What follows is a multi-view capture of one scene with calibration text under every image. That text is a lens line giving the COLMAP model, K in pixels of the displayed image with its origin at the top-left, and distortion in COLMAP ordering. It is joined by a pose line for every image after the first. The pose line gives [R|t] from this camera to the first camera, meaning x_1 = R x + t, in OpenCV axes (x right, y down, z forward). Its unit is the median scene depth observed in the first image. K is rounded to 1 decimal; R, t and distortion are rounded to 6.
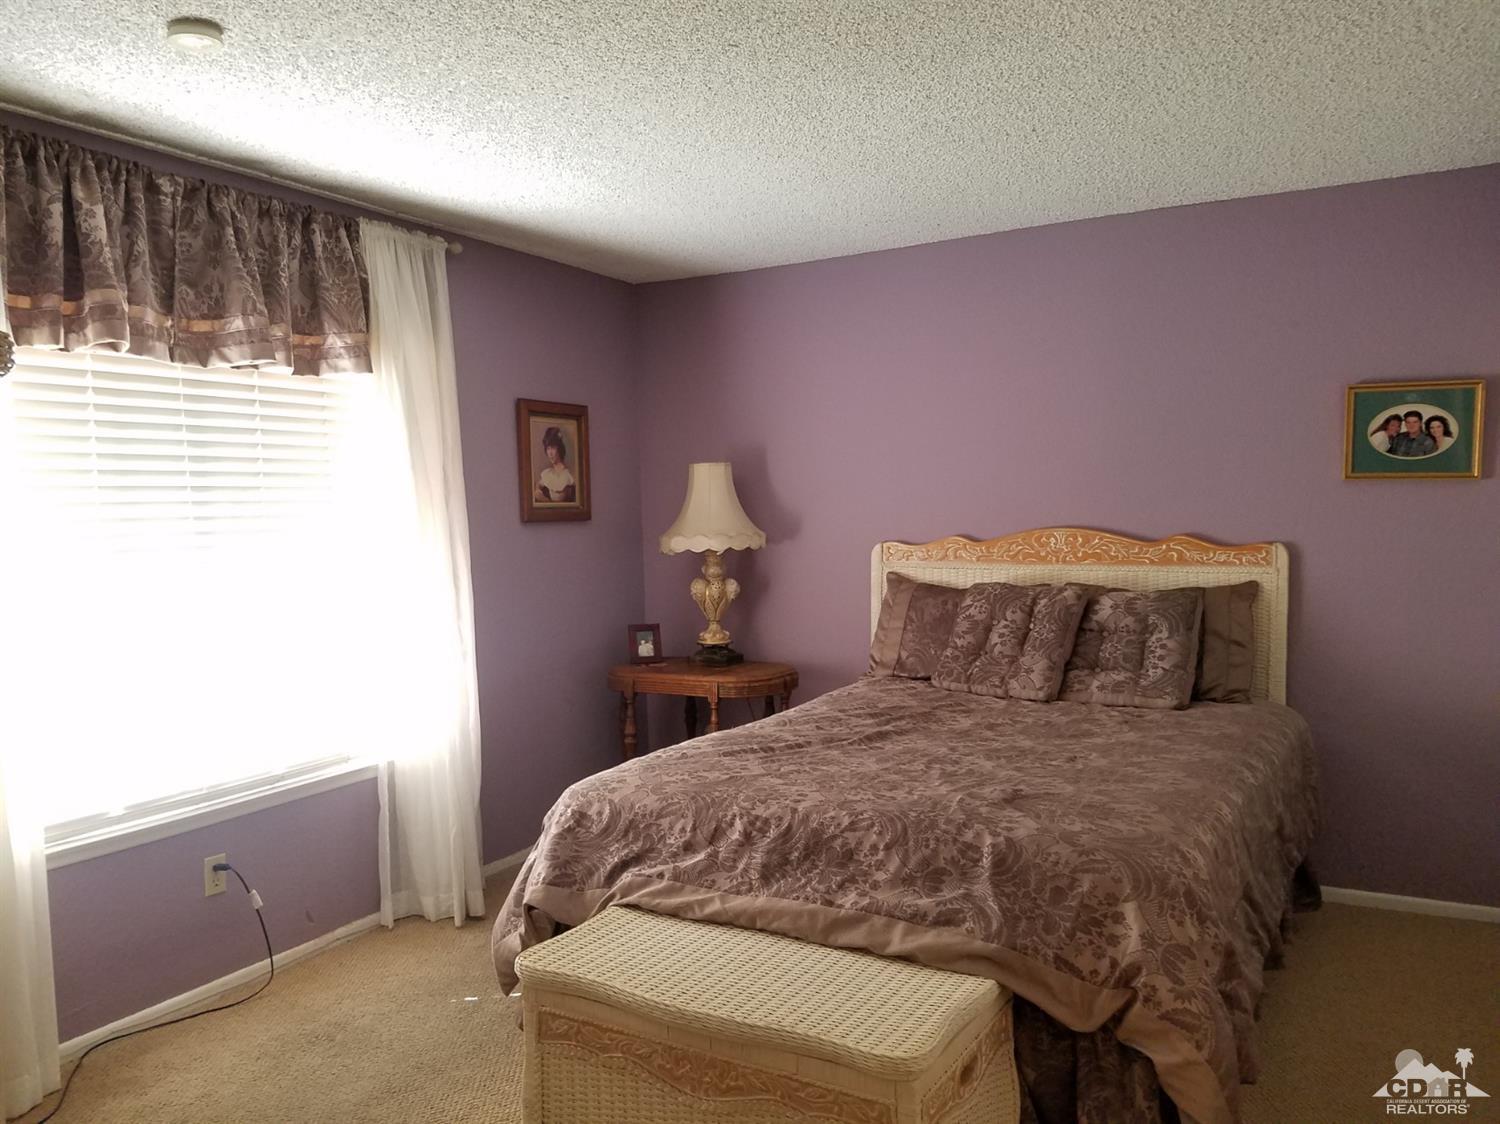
lens RADIAL K [[1155.4, 0, 737.9], [0, 1155.4, 577.7], [0, 0, 1]] dist [0.183170, -0.290398]
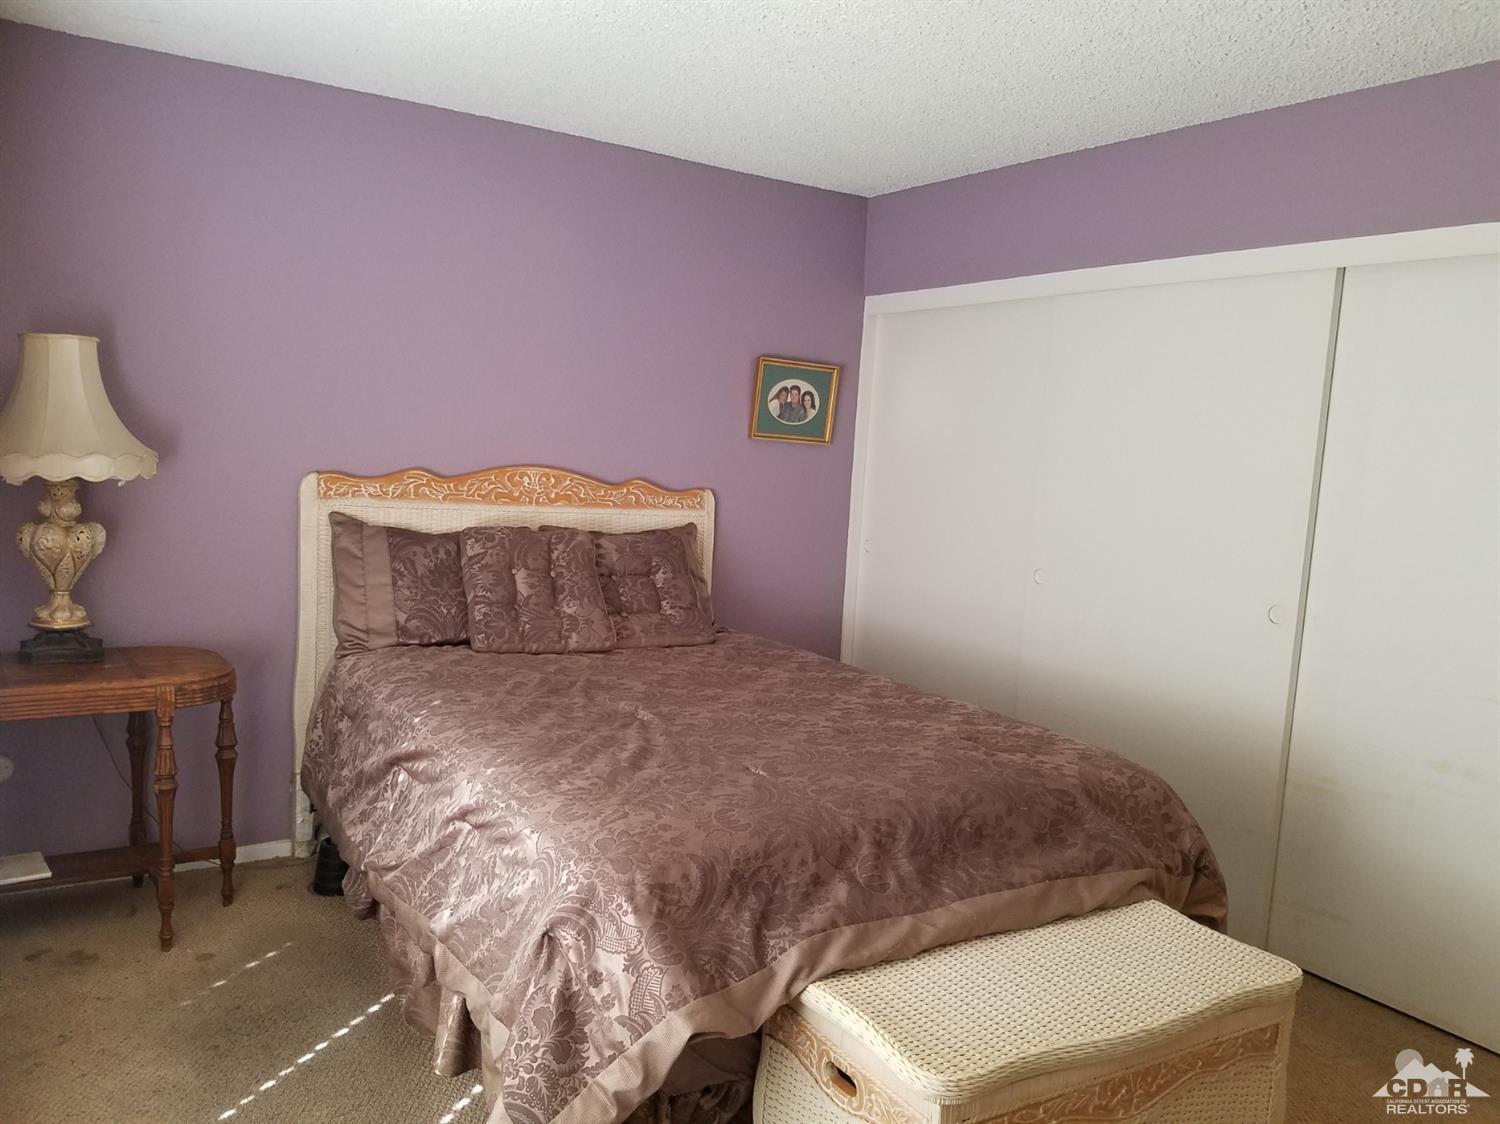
lens RADIAL K [[1155.4, 0, 745.9], [0, 1155.4, 570.7], [0, 0, 1]] dist [0.183170, -0.290398]
pose [[0.456067, -0.051770, 0.888438, -0.512806], [-0.010013, 0.997945, 0.063291, -0.021668], [-0.889889, -0.037761, 0.454612, 0.457110]]
